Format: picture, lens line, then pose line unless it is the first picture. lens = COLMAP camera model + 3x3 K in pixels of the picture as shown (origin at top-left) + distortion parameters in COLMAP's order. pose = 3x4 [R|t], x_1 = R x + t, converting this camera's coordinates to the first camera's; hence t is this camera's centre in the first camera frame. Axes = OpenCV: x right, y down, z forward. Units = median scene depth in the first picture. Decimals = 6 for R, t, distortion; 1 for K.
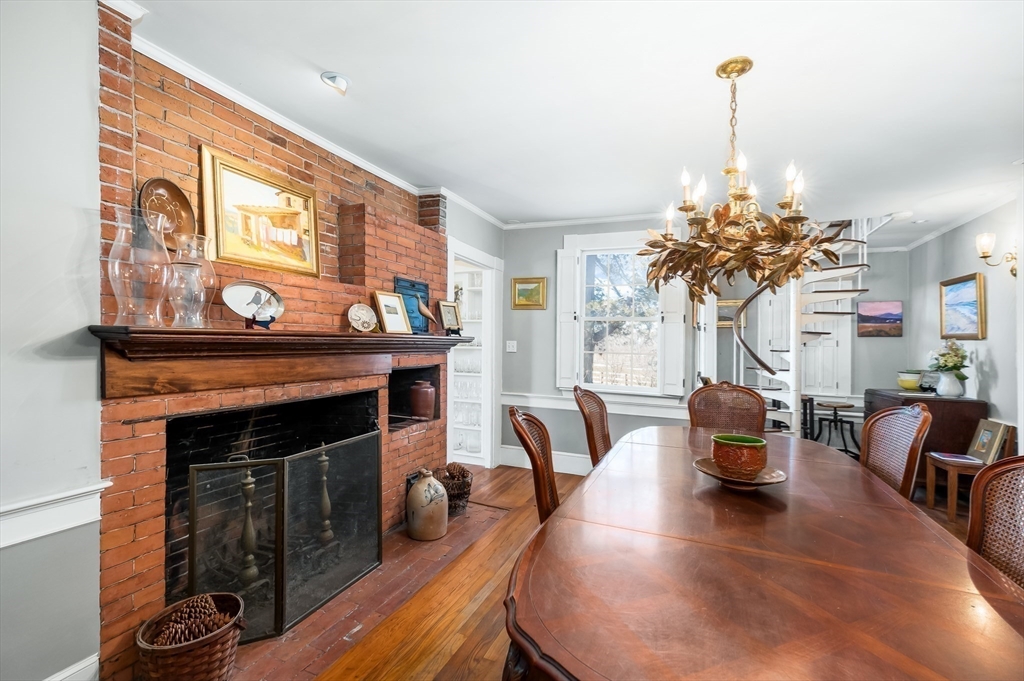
lens RADIAL K [[452.2, 0, 515.1], [0, 452.2, 339.1], [0, 0, 1]] dist [0.003040, 0.000596]
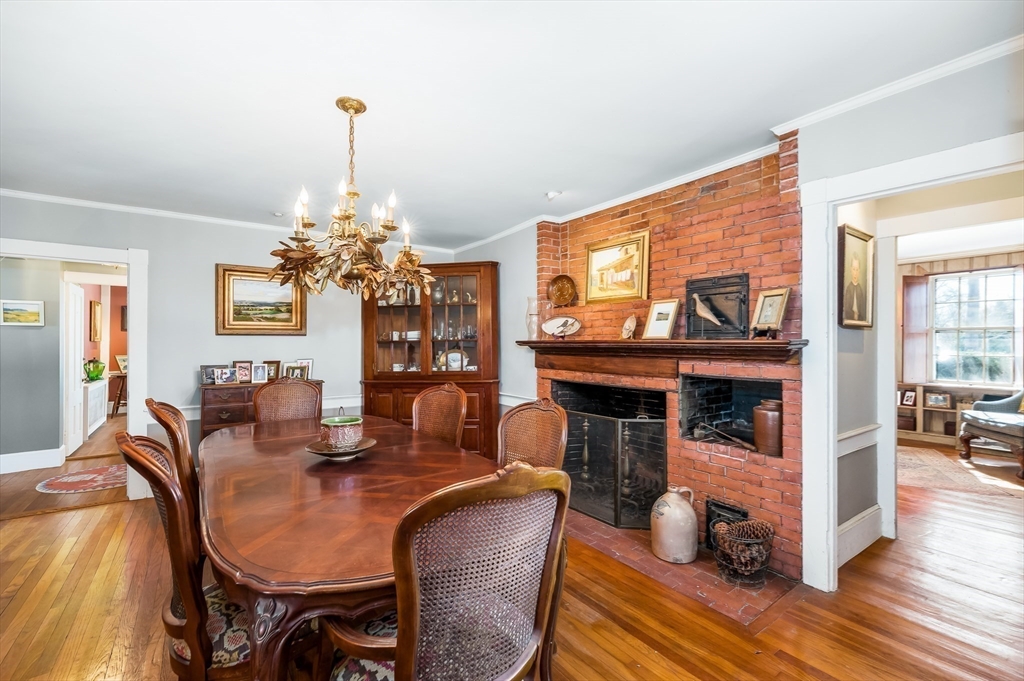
lens RADIAL K [[452.2, 0, 512.7], [0, 452.2, 344.7], [0, 0, 1]] dist [0.003040, 0.000596]
pose [[-0.534140, -0.012944, -0.845297, 0.920317], [-0.006053, 0.999916, -0.011487, 0.017265], [0.845374, -0.001019, -0.534173, 1.458641]]
